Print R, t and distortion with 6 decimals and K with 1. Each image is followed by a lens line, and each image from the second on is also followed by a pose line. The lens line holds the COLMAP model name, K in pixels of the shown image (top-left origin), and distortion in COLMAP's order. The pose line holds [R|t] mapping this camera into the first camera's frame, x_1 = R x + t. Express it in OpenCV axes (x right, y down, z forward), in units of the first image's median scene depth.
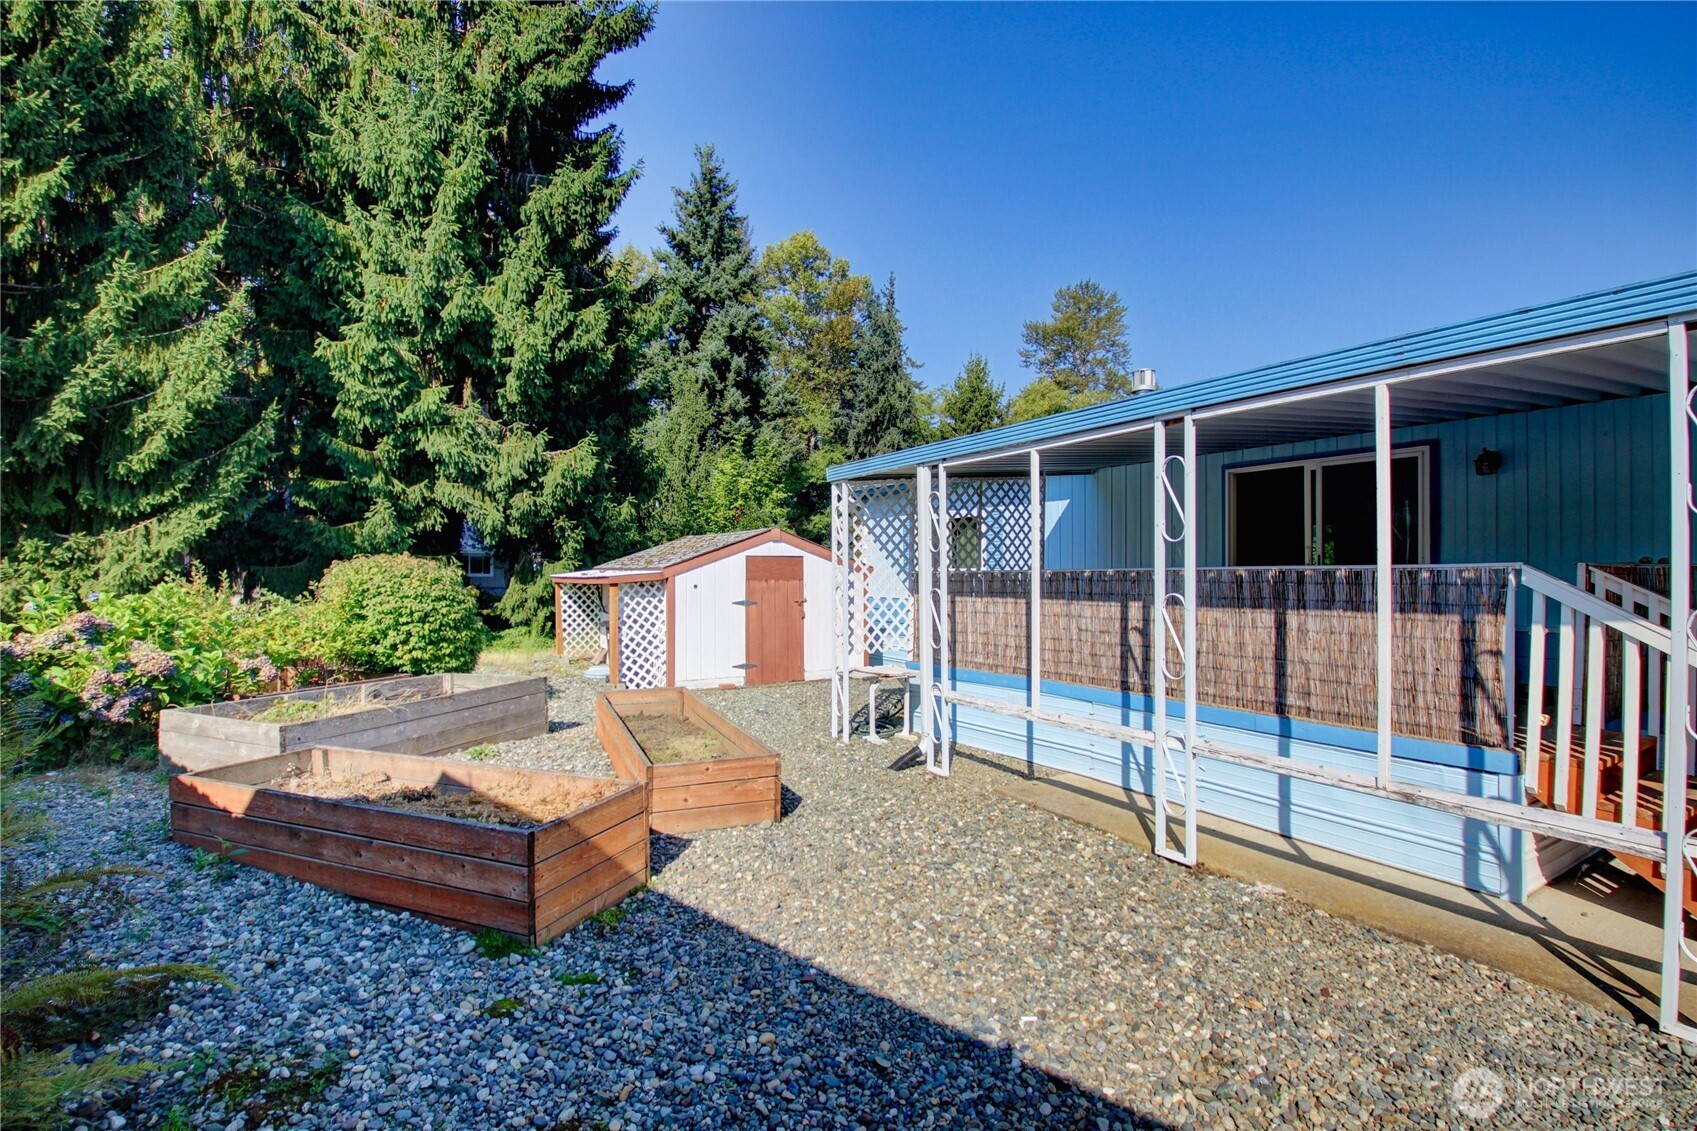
lens RADIAL K [[788.0, 0, 837.8], [0, 788.0, 585.7], [0, 0, 1]] dist [-0.002601, -0.014370]
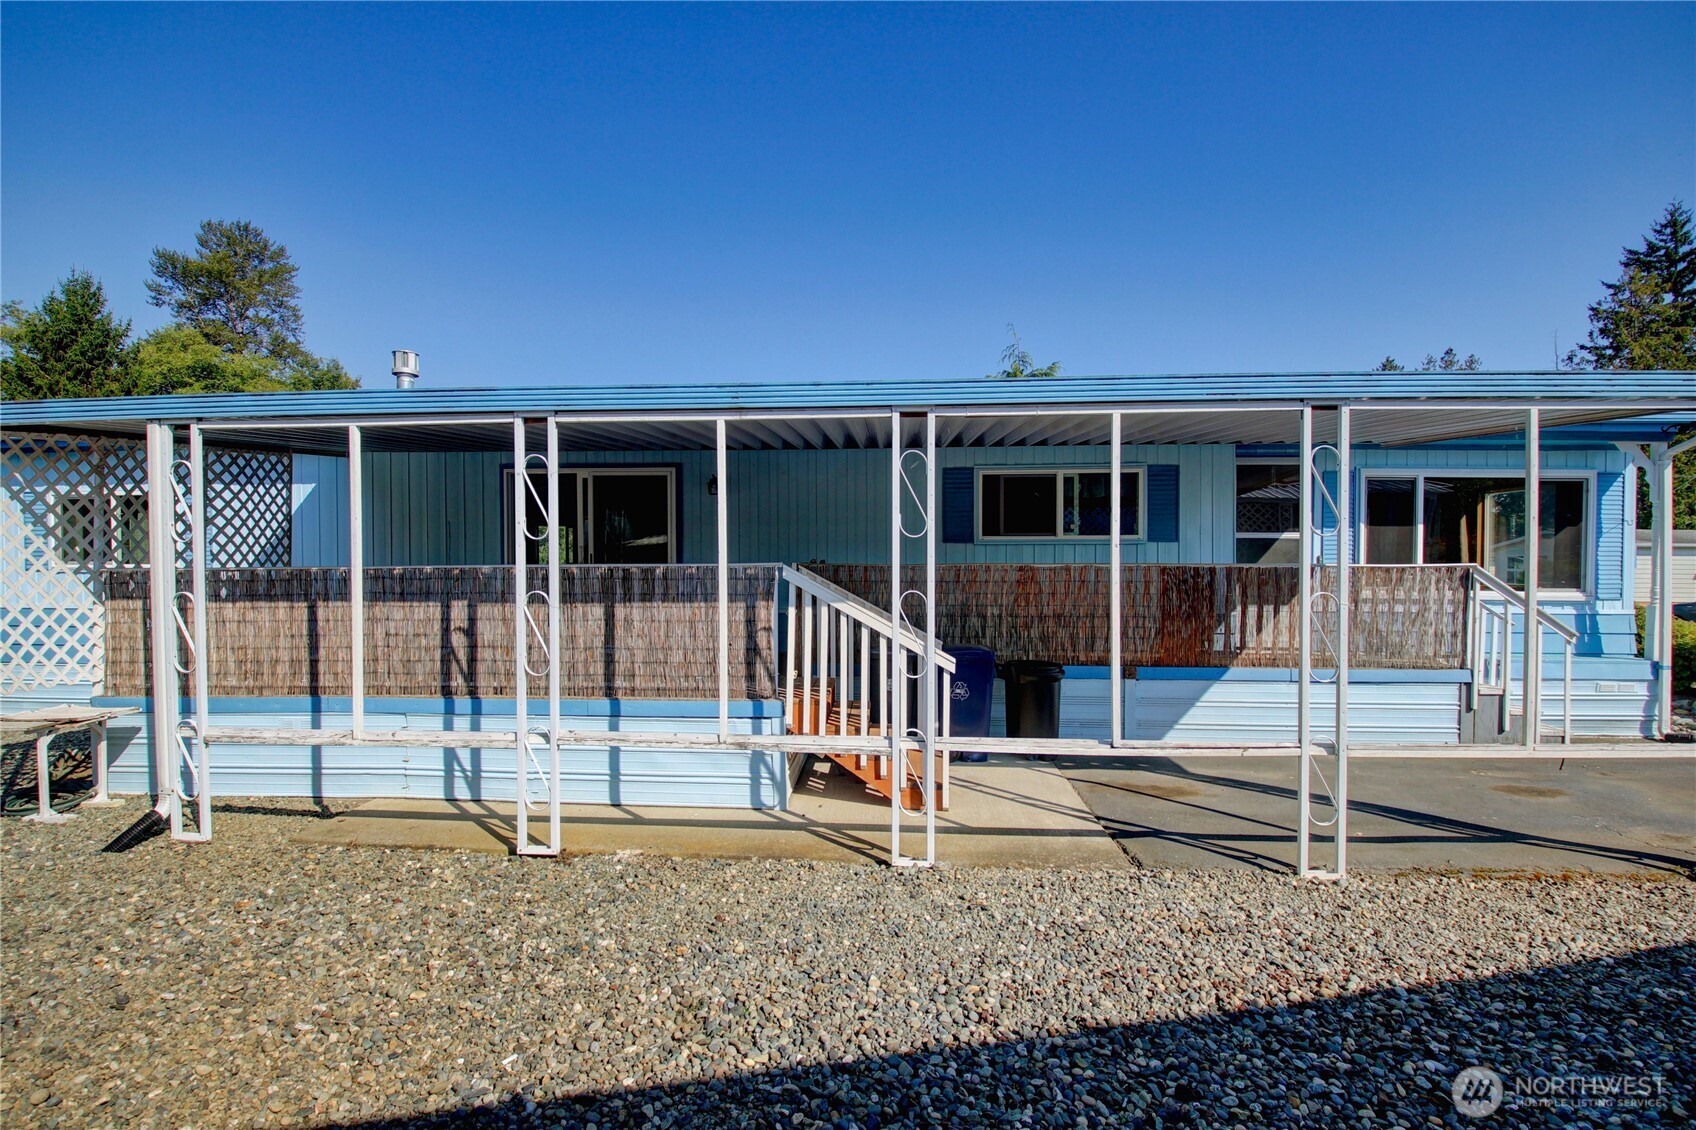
lens RADIAL K [[787.5, 0, 845.0], [0, 787.5, 578.6], [0, 0, 1]] dist [-0.002601, -0.014370]
pose [[0.568325, -0.011637, 0.822722, -0.074068], [0.014615, 0.999885, 0.004047, -0.001727], [-0.822674, 0.009725, 0.568430, 0.041631]]
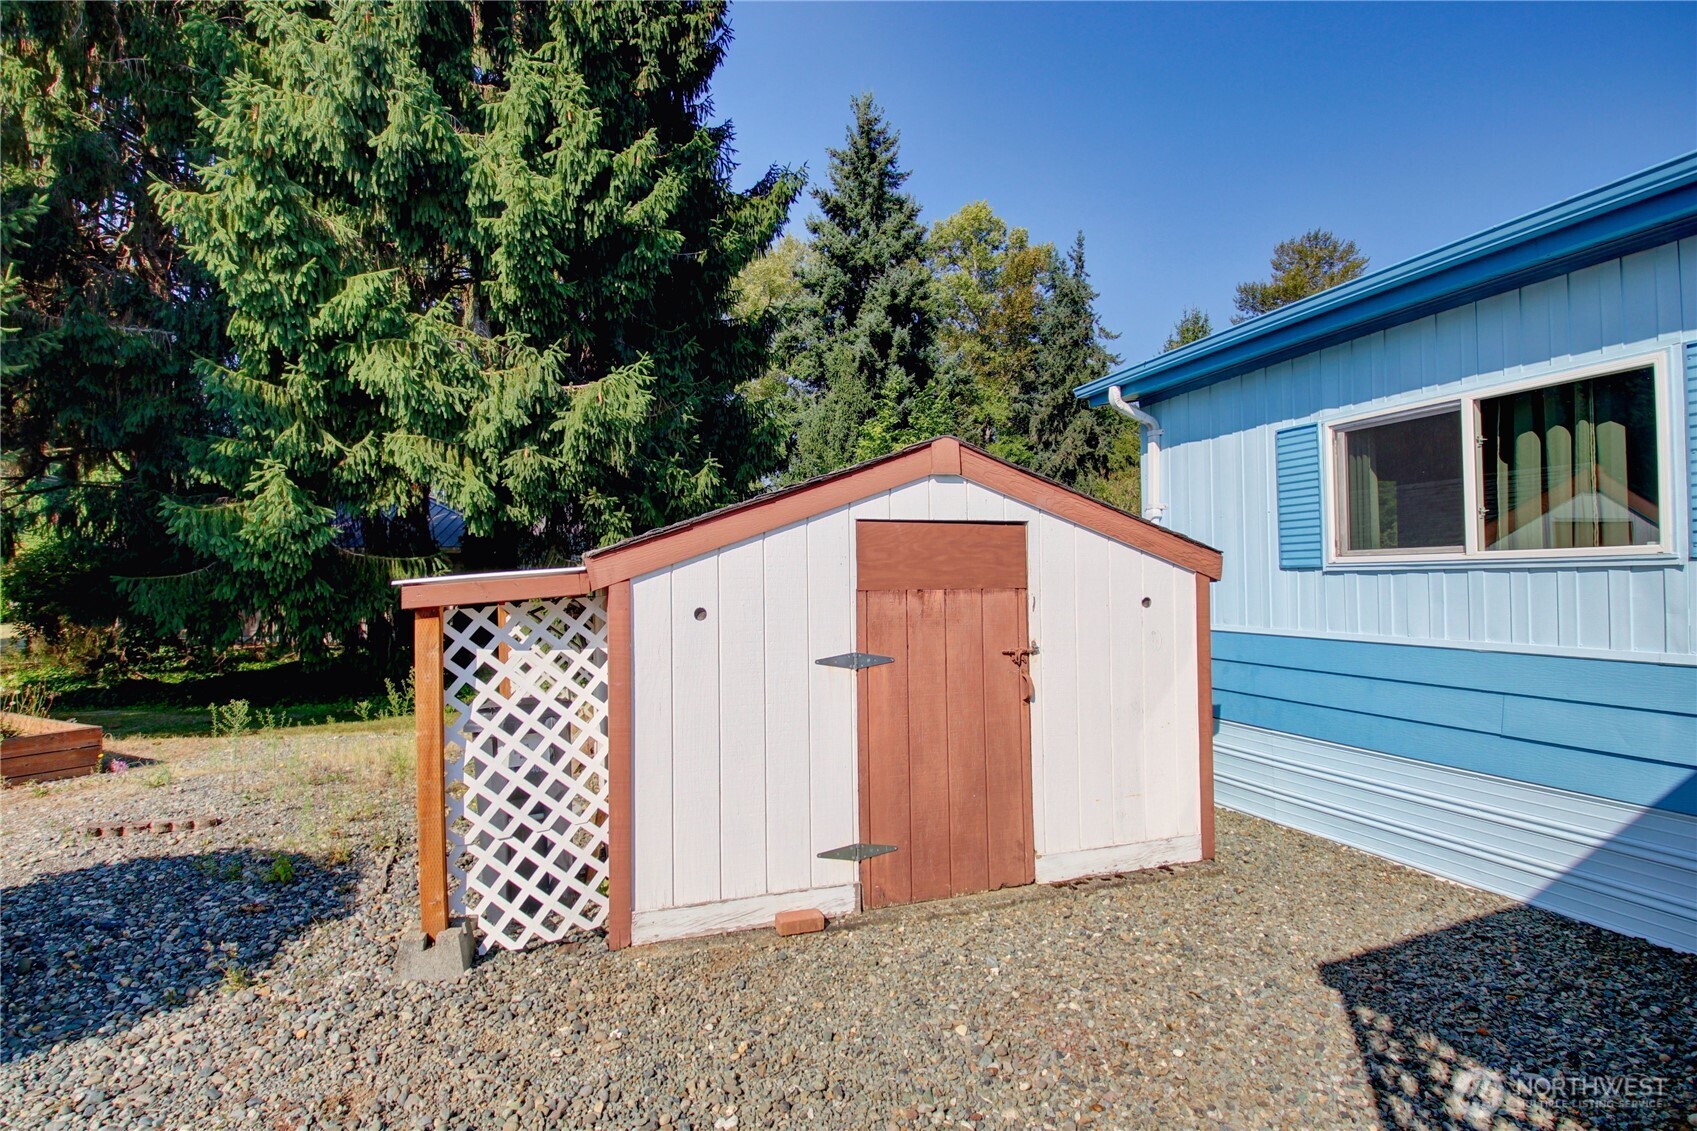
lens RADIAL K [[788.0, 0, 838.8], [0, 788.0, 587.3], [0, 0, 1]] dist [-0.002601, -0.014370]
pose [[0.976694, -0.009756, -0.214415, -0.051641], [0.007632, 0.999913, -0.010735, -0.005780], [0.214501, 0.008848, 0.976684, 0.652904]]
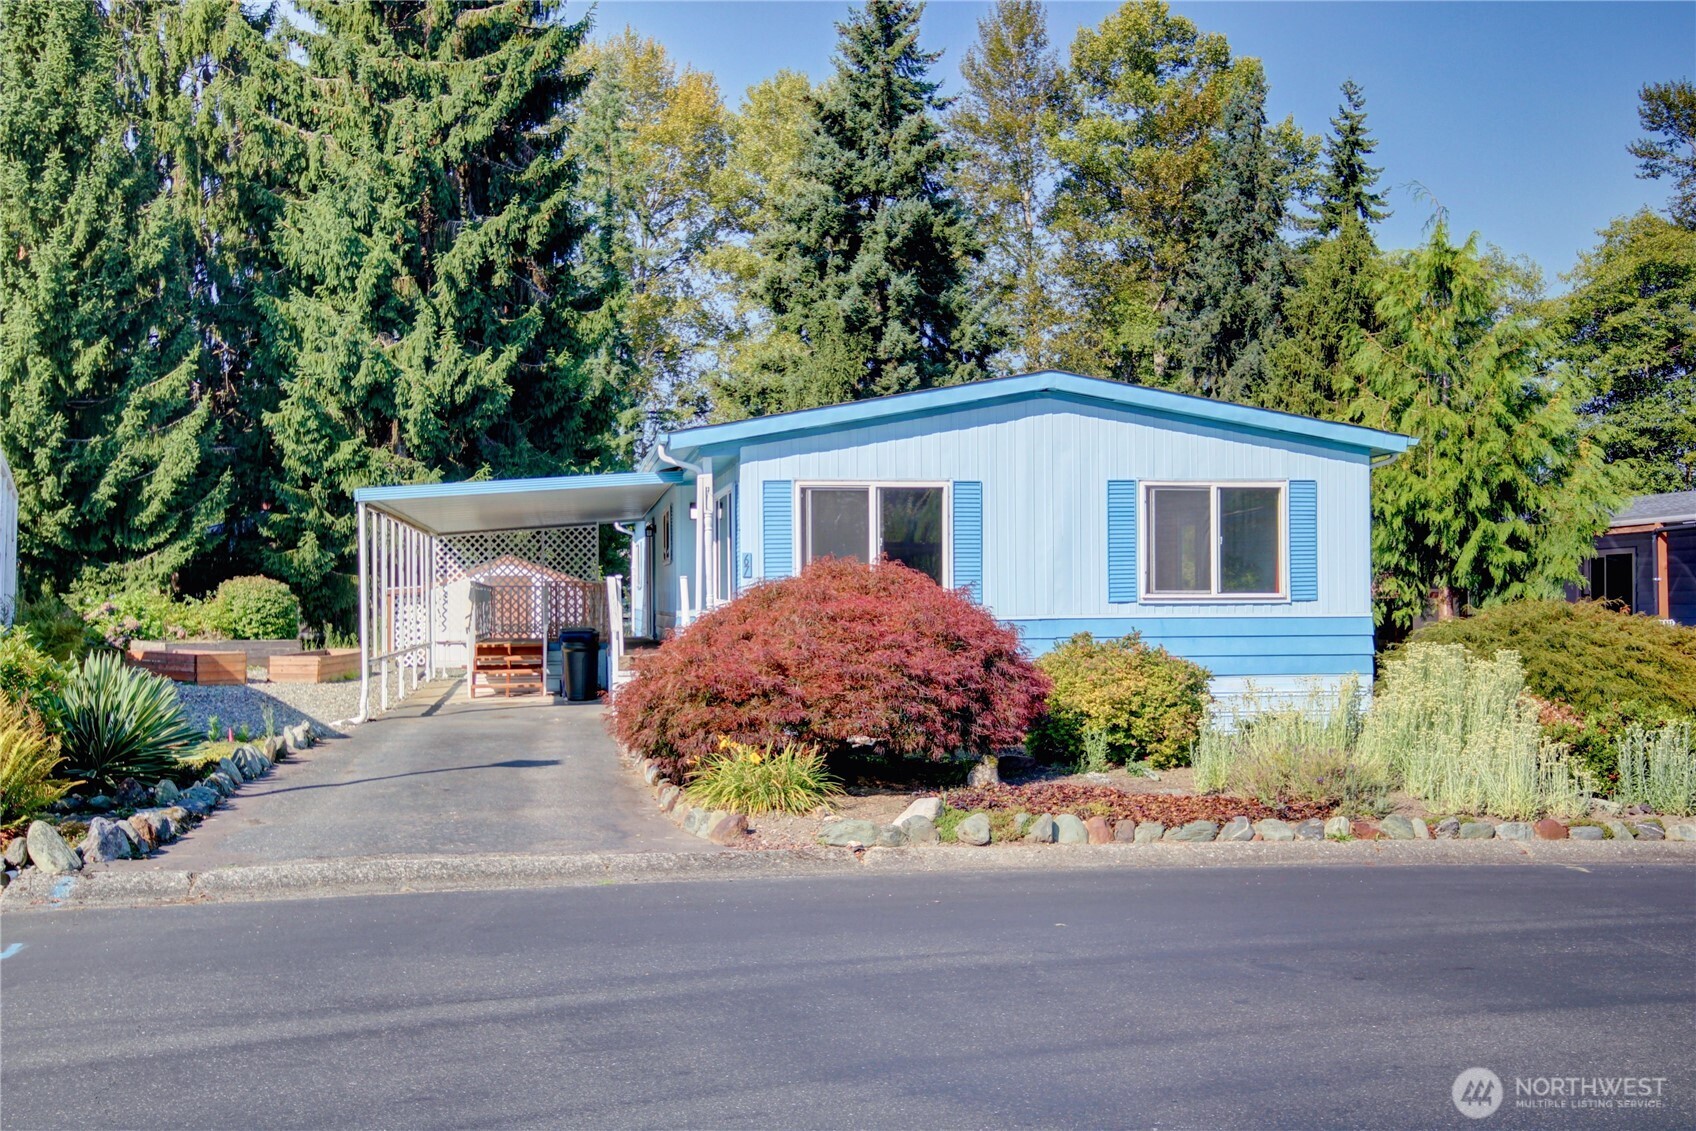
lens RADIAL K [[1666.9, 0, 855.9], [0, 1666.9, 600.3], [0, 0, 1]] dist [0.048407, 0.000000]
pose [[0.930057, 0.001719, -0.367411, 1.579404], [-0.007009, 0.999890, -0.013066, 0.040187], [0.367348, 0.014728, 0.929967, -1.528214]]
